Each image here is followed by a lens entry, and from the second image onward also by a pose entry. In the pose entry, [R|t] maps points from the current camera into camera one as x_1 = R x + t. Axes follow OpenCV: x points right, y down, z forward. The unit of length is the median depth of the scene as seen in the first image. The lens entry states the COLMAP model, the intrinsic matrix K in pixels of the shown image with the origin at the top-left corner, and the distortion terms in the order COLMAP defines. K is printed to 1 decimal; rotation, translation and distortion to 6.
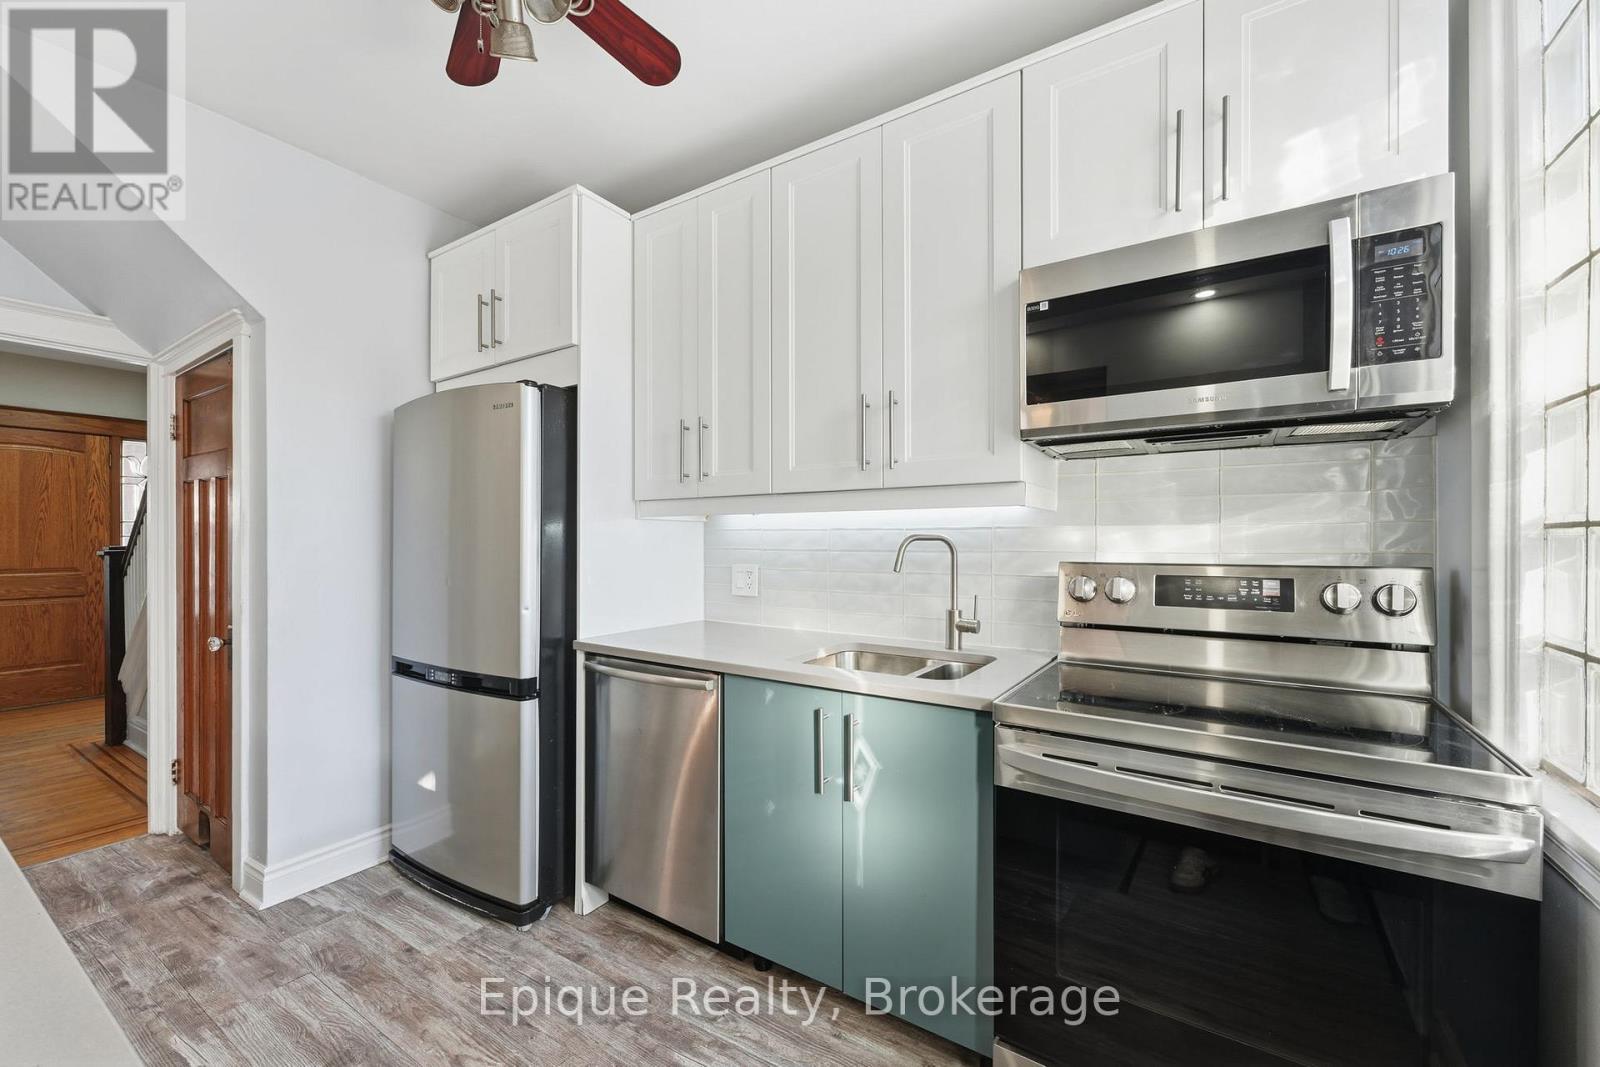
lens RADIAL K [[650.5, 0, 798.6], [0, 650.5, 541.9], [0, 0, 1]] dist [0.000316, -0.000219]
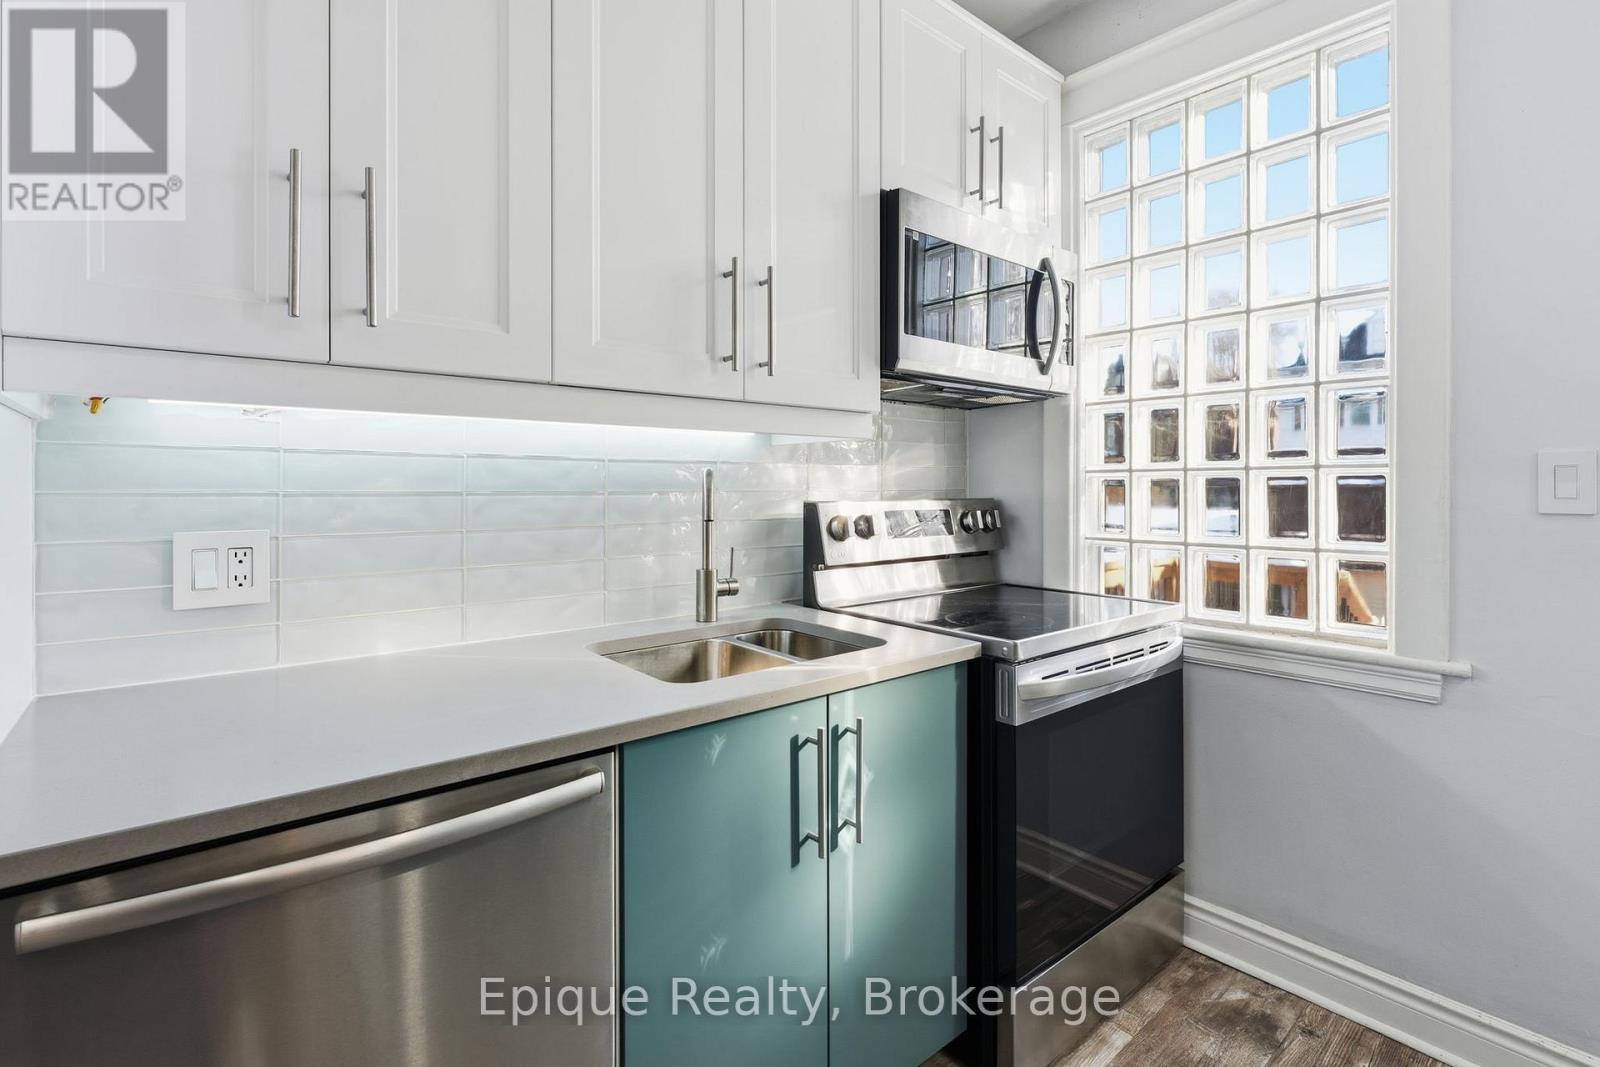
lens RADIAL K [[724.1, 0, 790.7], [0, 724.1, 493.1], [0, 0, 1]] dist [-0.000068, -0.001167]
pose [[0.283335, -0.004775, 0.959009, -0.520158], [0.004745, 0.999982, 0.003577, 0.012204], [-0.959009, 0.003537, 0.283353, 0.635232]]
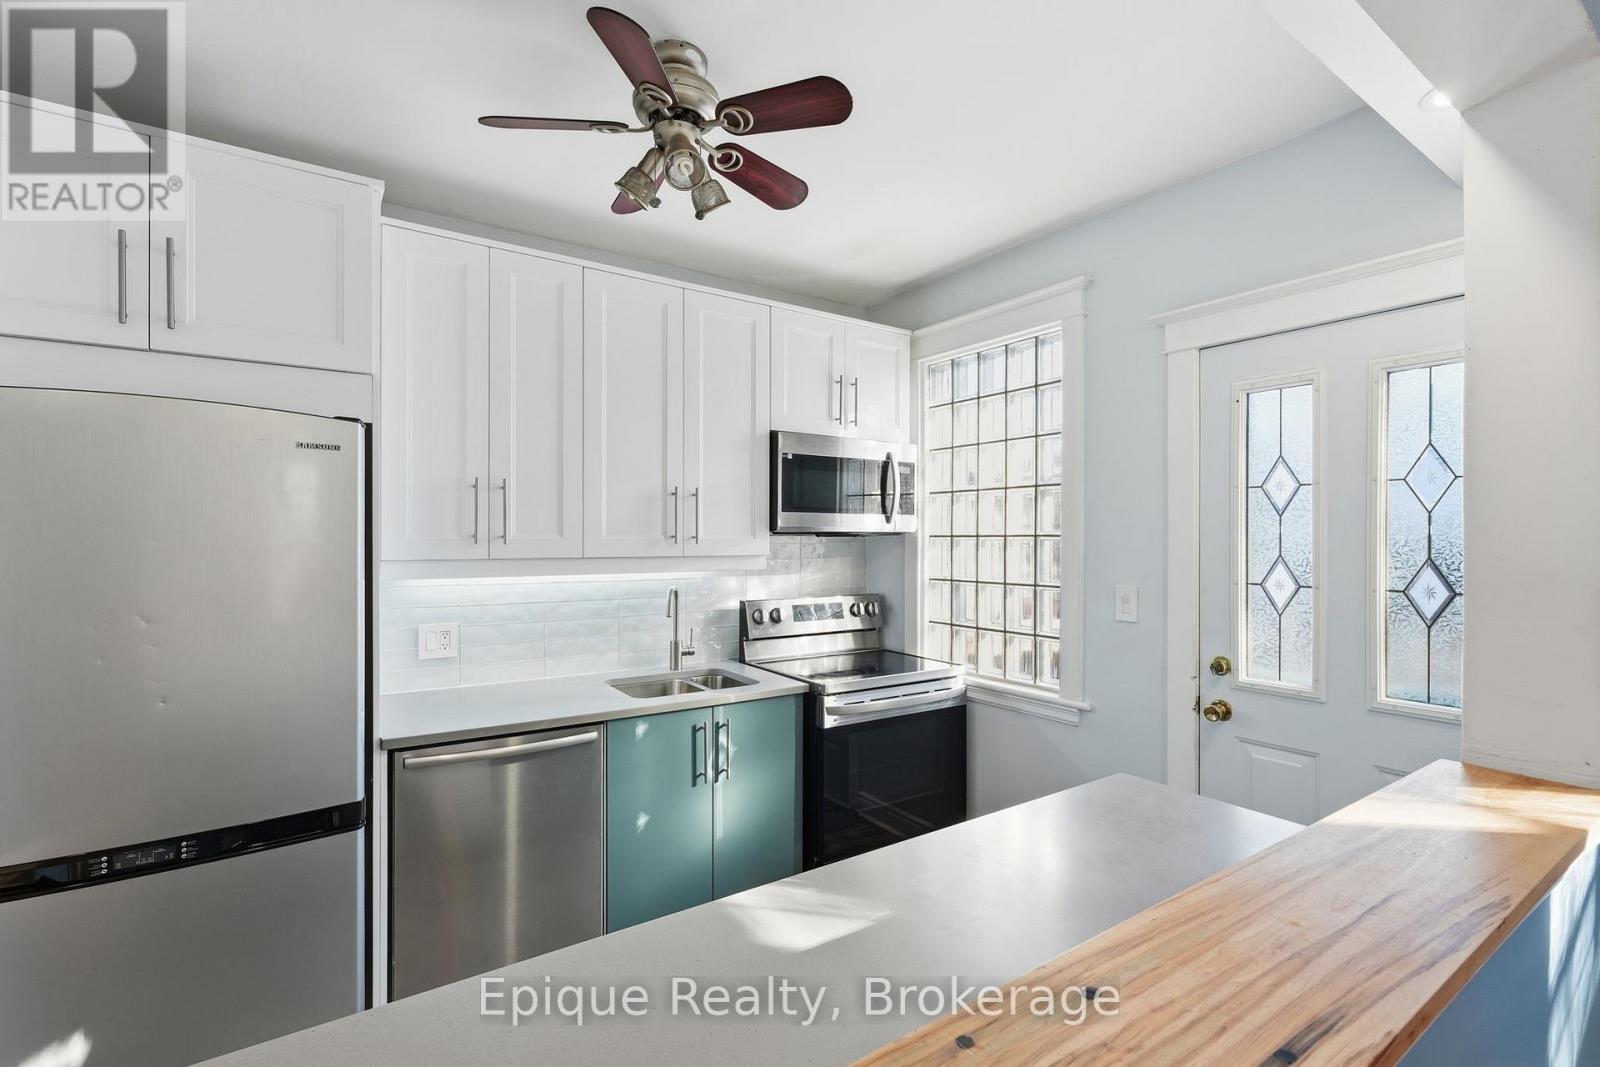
lens RADIAL K [[724.1, 0, 799.4], [0, 724.1, 543.5], [0, 0, 1]] dist [-0.000068, -0.001167]
pose [[0.381090, -0.003839, 0.924530, -1.014610], [0.000844, 0.999992, 0.003804, -0.099826], [-0.924538, -0.000669, 0.381090, 0.175727]]
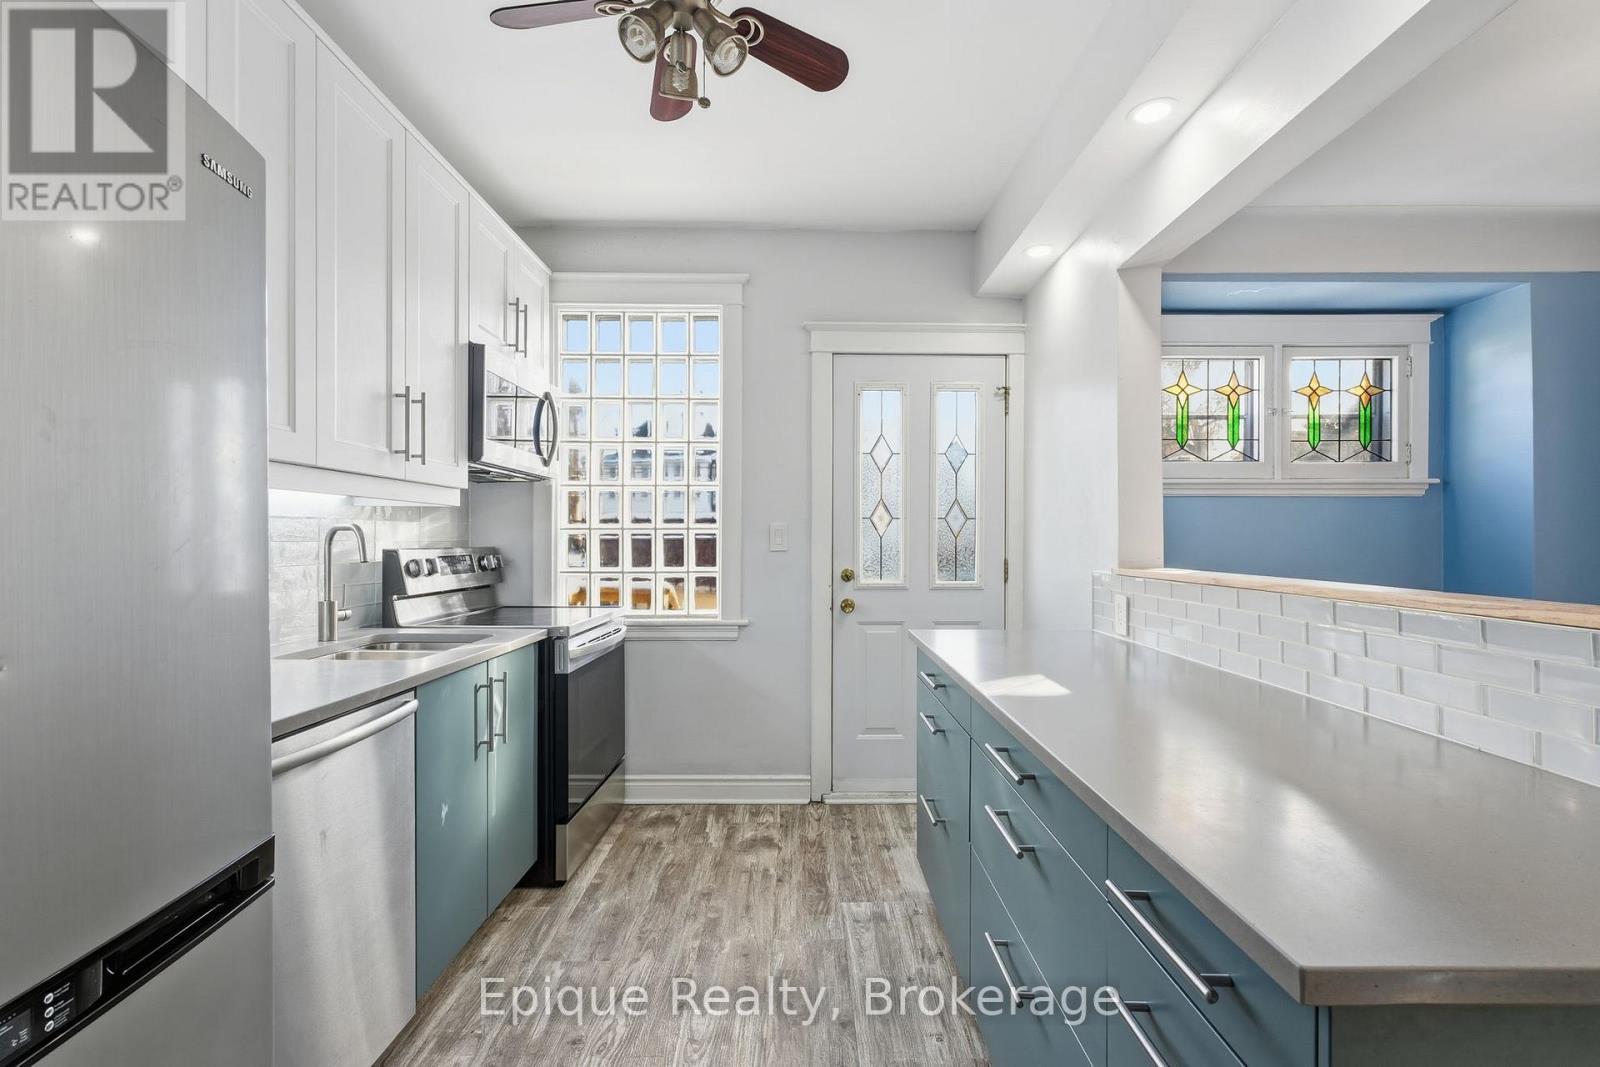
lens RADIAL K [[724.1, 0, 803.5], [0, 724.1, 539.8], [0, 0, 1]] dist [-0.000068, -0.001167]
pose [[-0.559137, 0.000974, 0.829074, -1.022037], [0.001303, 0.999999, -0.000296, 0.012337], [-0.829074, 0.000915, -0.559138, 0.969876]]
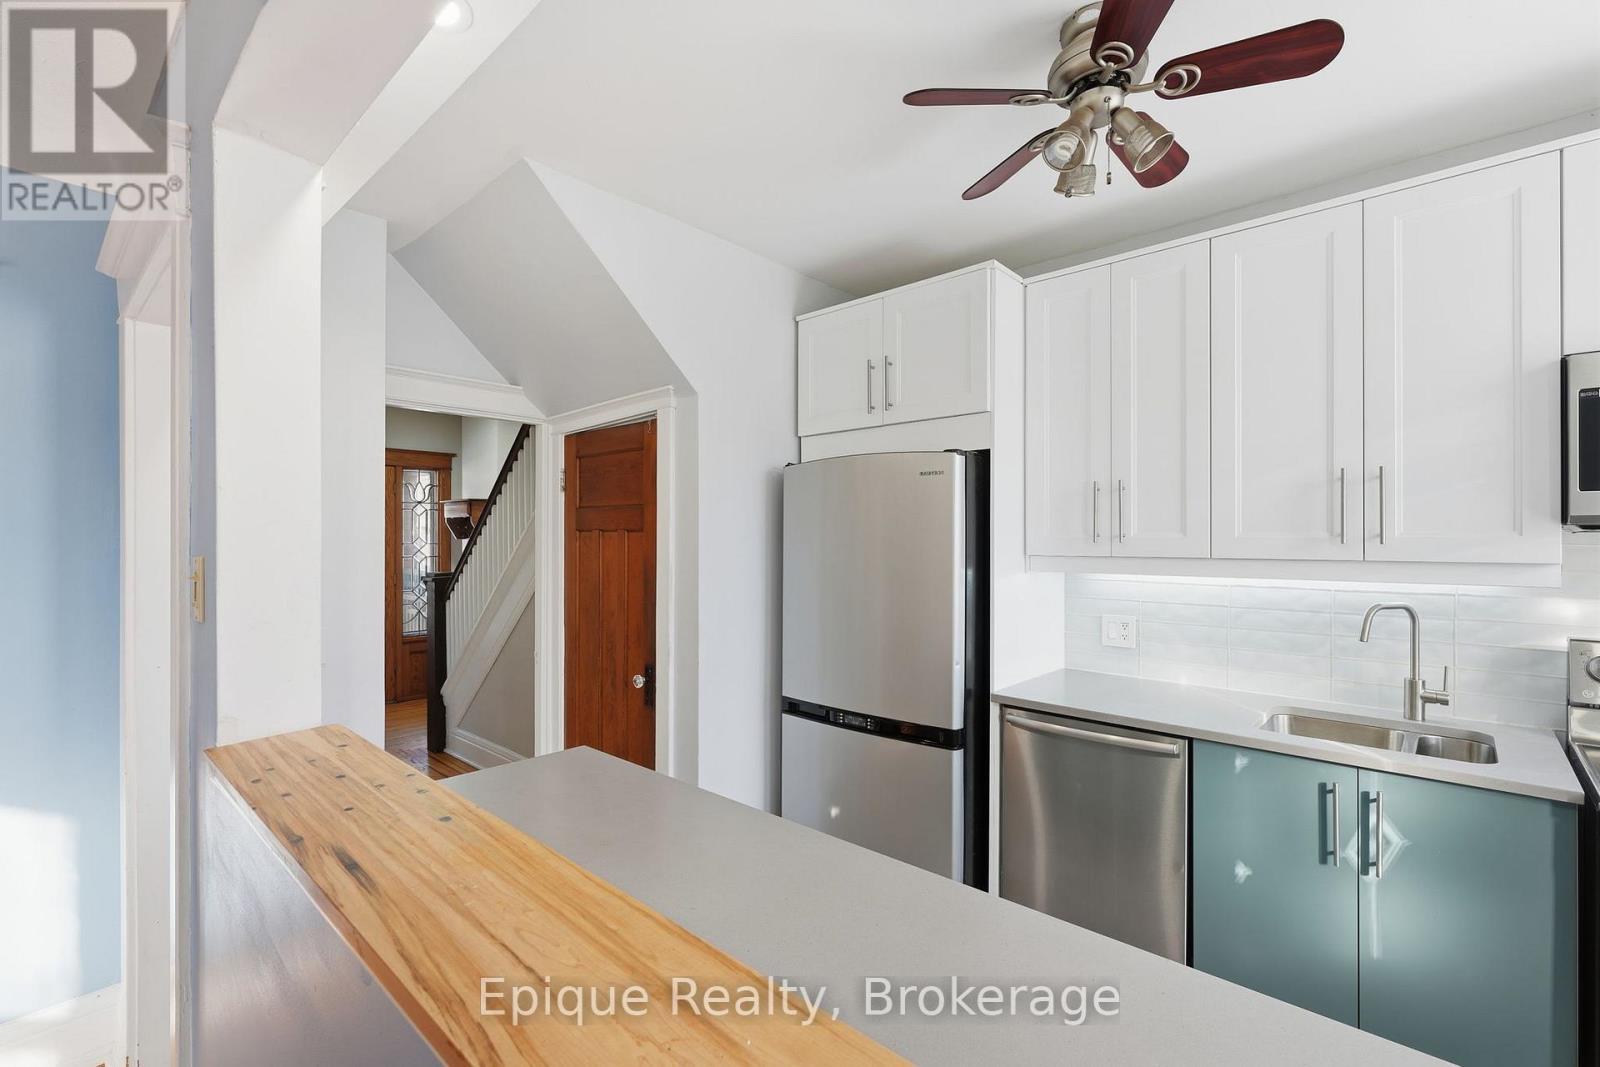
lens RADIAL K [[707.9, 0, 804.6], [0, 707.9, 538.9], [0, 0, 1]] dist [-0.000968, 0.000274]
pose [[0.987858, 0.001678, -0.155352, -0.478724], [-0.002134, 0.999994, -0.002772, -0.096709], [0.155346, 0.003070, 0.987855, -0.183640]]
